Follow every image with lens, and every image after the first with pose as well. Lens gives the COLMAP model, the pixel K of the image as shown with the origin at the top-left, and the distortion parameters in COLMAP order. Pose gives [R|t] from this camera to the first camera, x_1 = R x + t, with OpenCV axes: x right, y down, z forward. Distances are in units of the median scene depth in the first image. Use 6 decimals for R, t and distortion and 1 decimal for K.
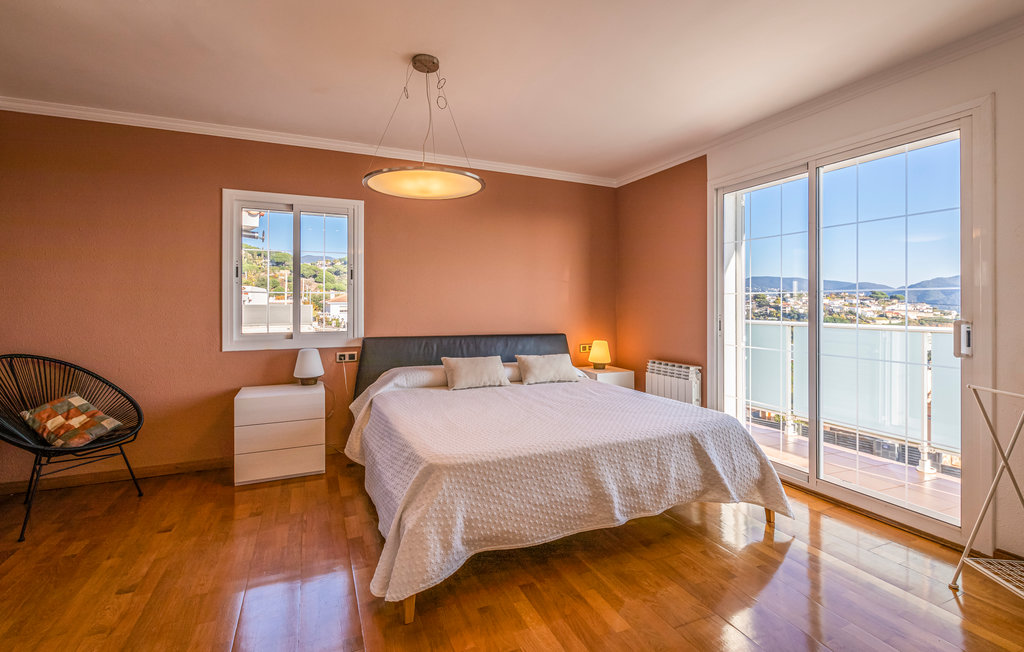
lens RADIAL K [[460.7, 0, 526.5], [0, 460.7, 316.3], [0, 0, 1]] dist [-0.000246, -0.000012]
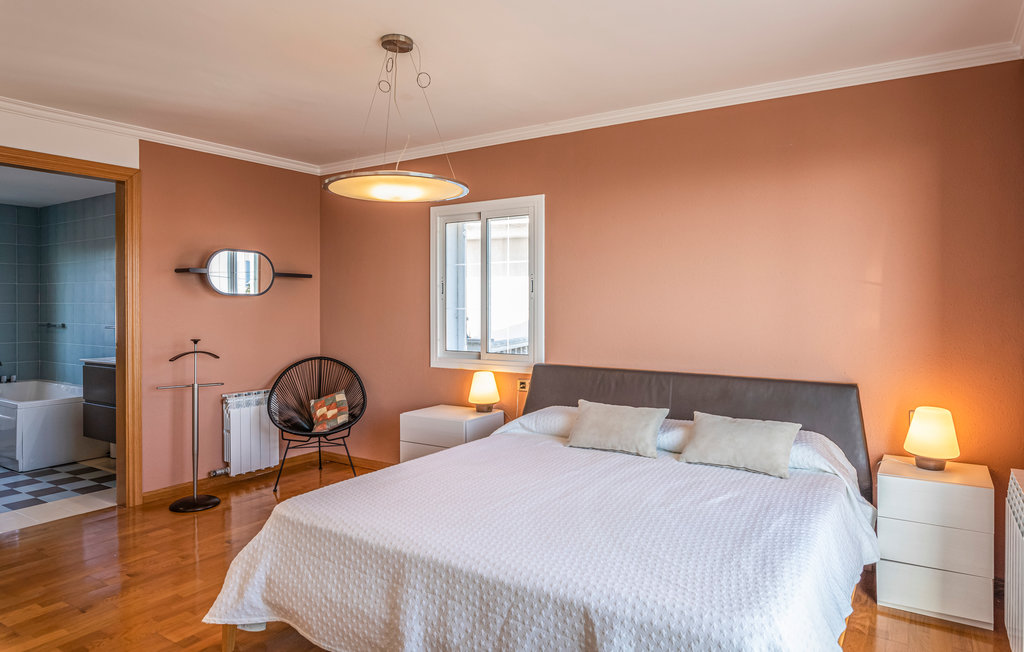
lens RADIAL K [[636.4, 0, 512.0], [0, 636.4, 326.0], [0, 0, 1]] dist [-0.000586, -0.000504]
pose [[0.529636, 0.024228, -0.847879, 0.608009], [-0.017930, 0.999688, 0.017366, -0.040708], [0.848035, 0.006005, 0.529906, 0.389738]]
